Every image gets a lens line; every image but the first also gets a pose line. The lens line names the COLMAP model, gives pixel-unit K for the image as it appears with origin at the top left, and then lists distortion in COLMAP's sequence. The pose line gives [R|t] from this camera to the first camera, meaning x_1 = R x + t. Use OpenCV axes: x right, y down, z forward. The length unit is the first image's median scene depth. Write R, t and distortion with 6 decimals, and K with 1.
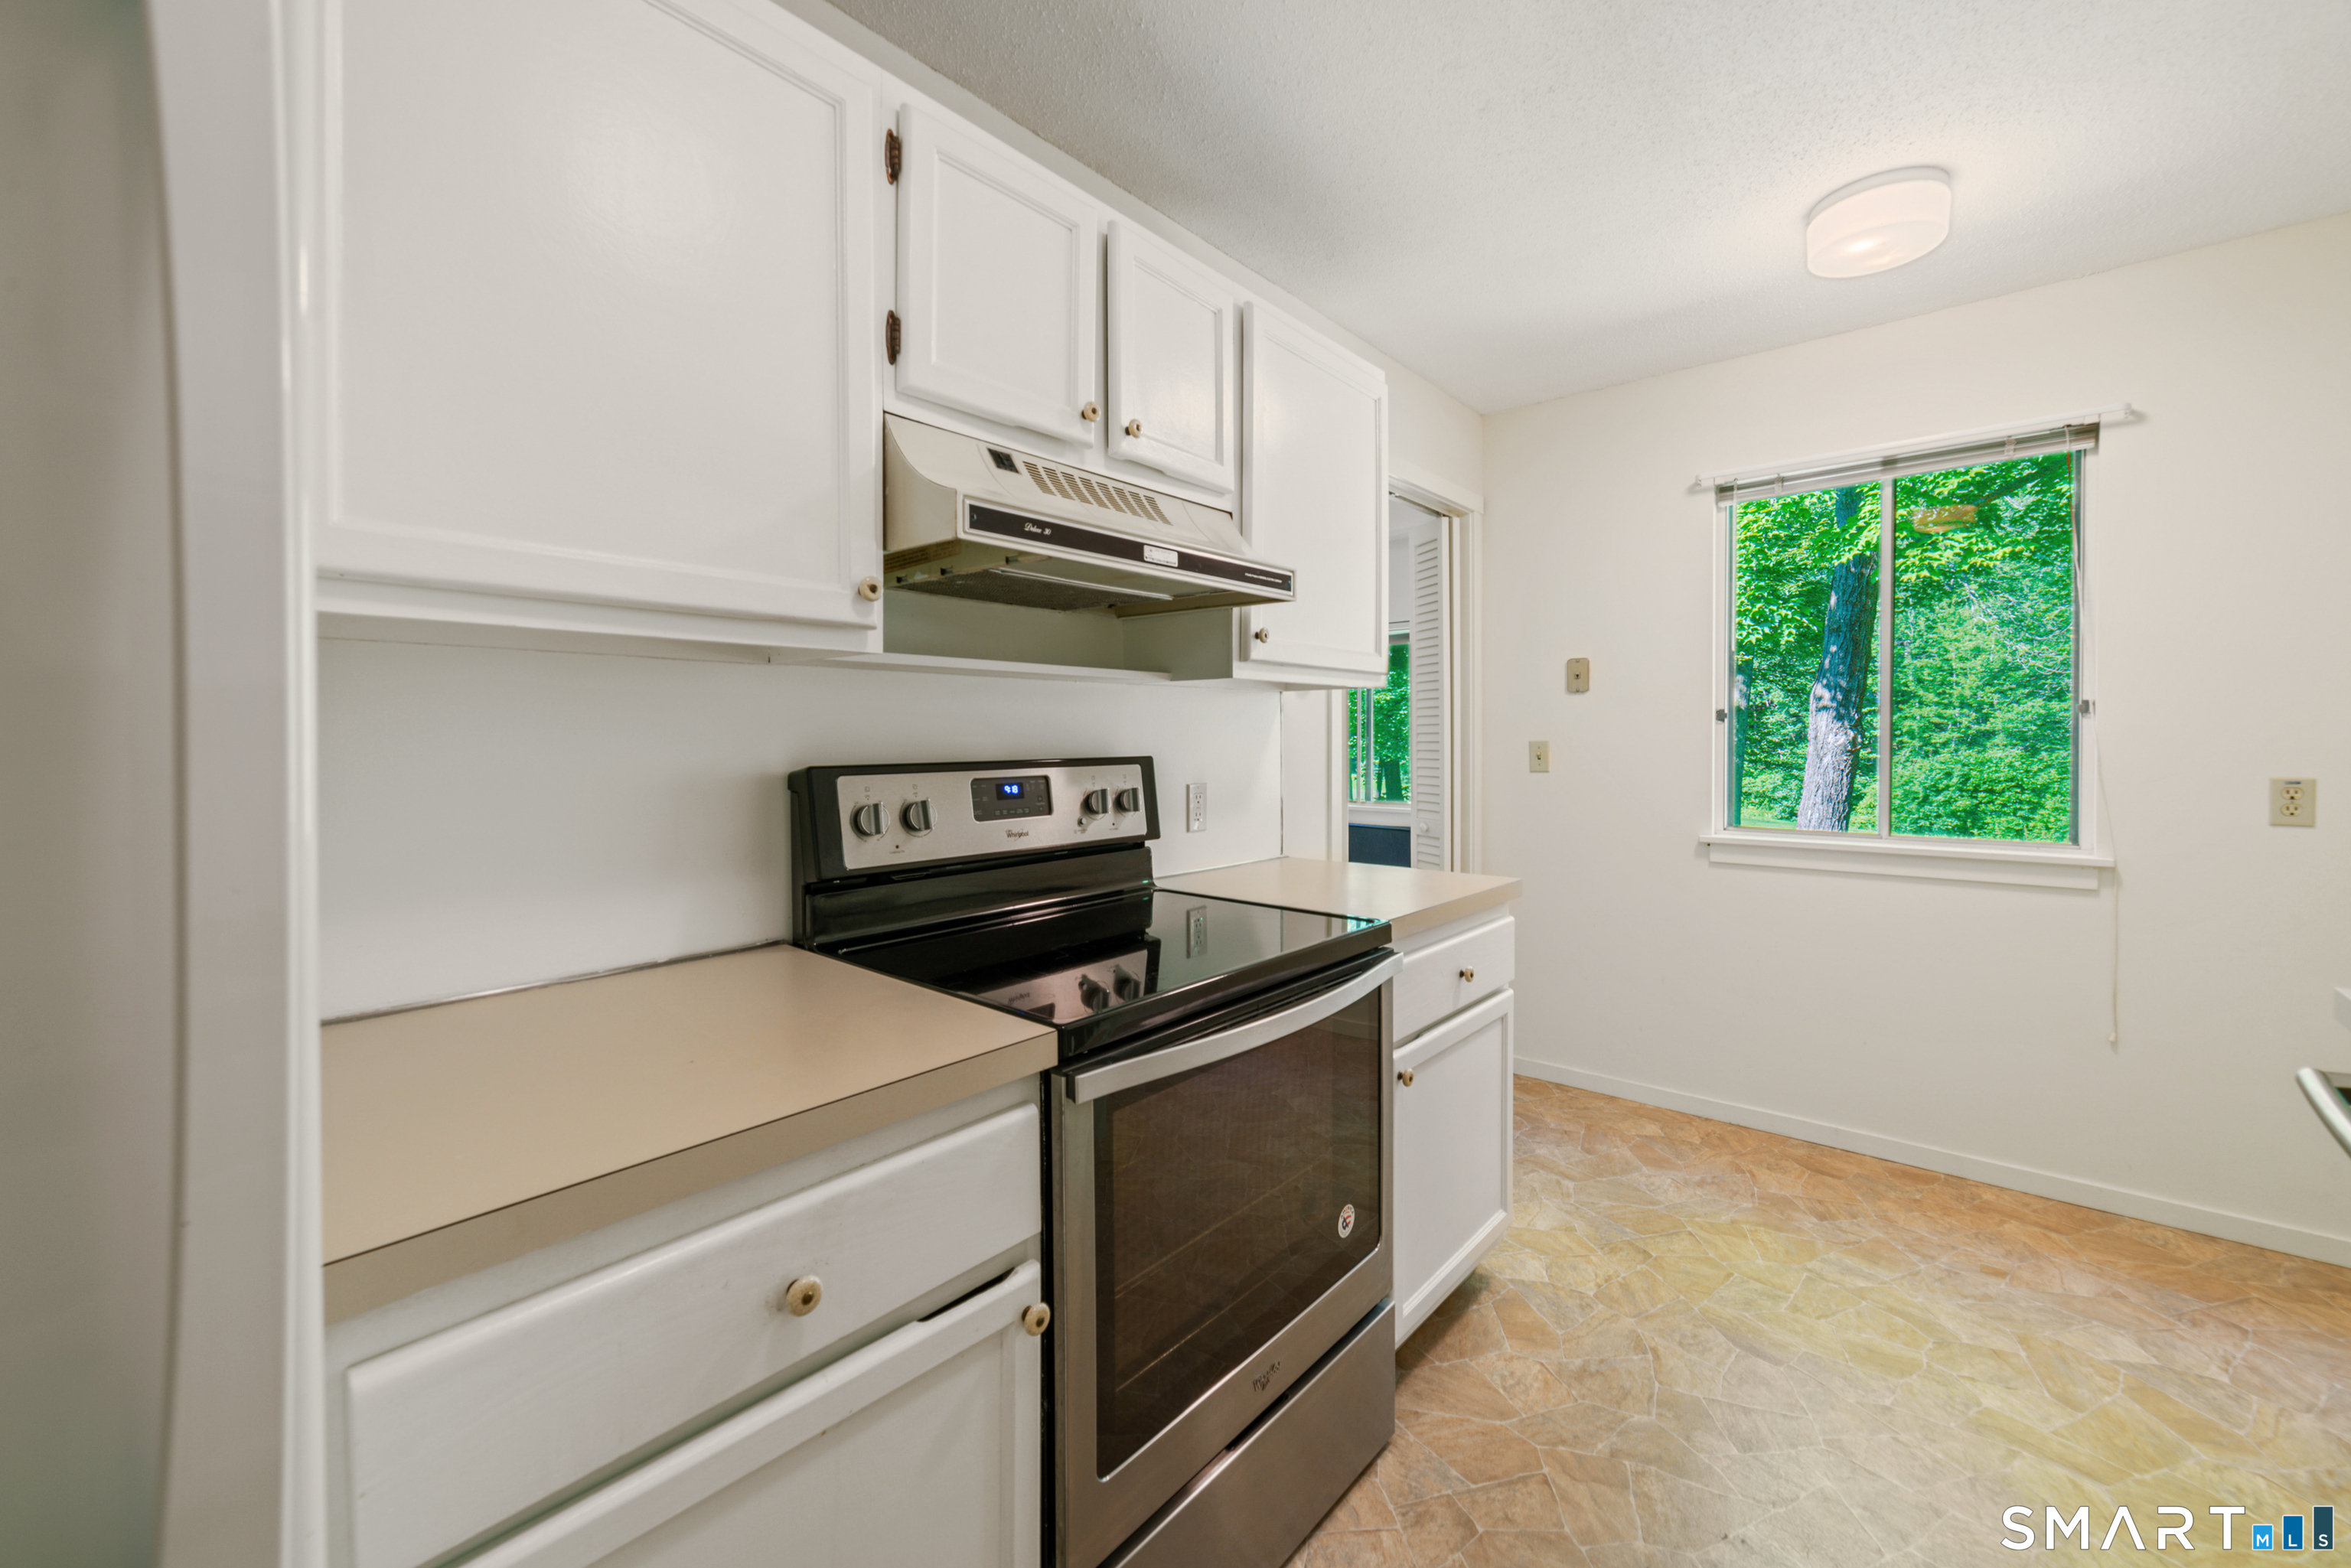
lens RADIAL K [[926.4, 0, 1192.7], [0, 926.4, 754.5], [0, 0, 1]] dist [-0.000992, 0.000653]
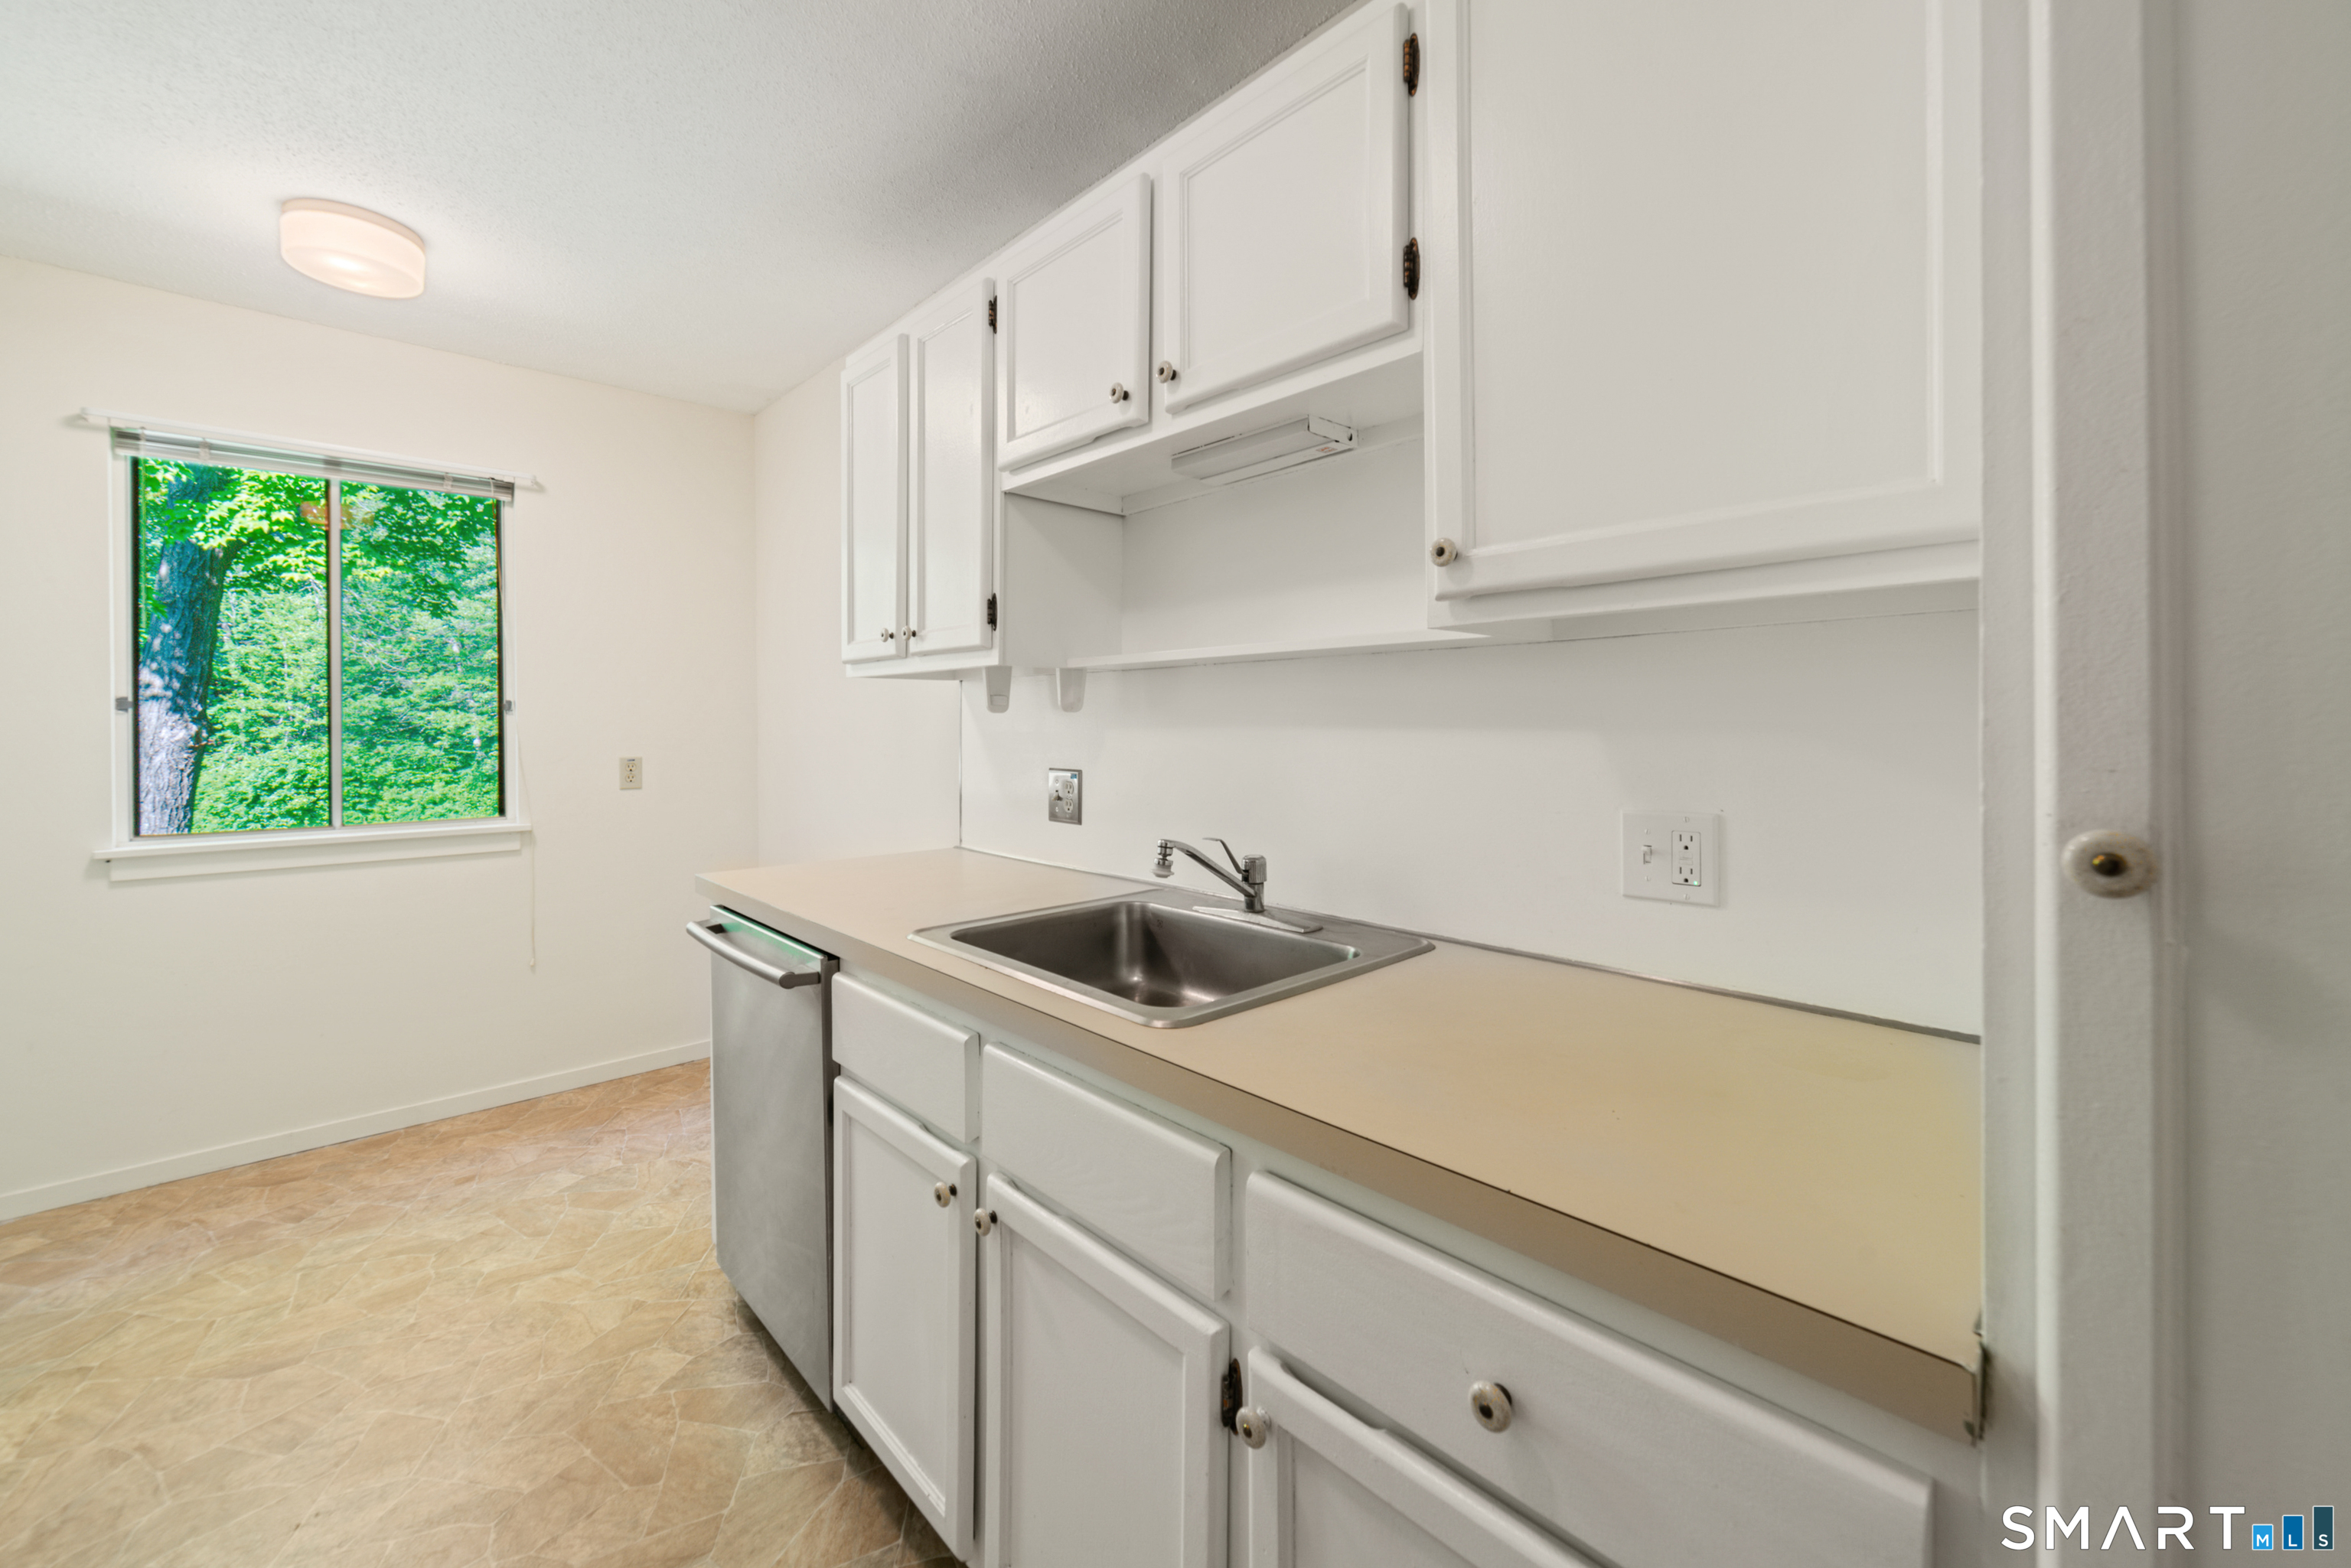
lens RADIAL K [[916.0, 0, 1175.5], [0, 916.0, 784.0], [0, 0, 1]] dist [0.001553, 0.000377]
pose [[0.109923, -0.058444, 0.992220, -0.179426], [0.020502, 0.998191, 0.056524, 0.001394], [-0.993729, 0.014129, 0.110922, -0.048183]]
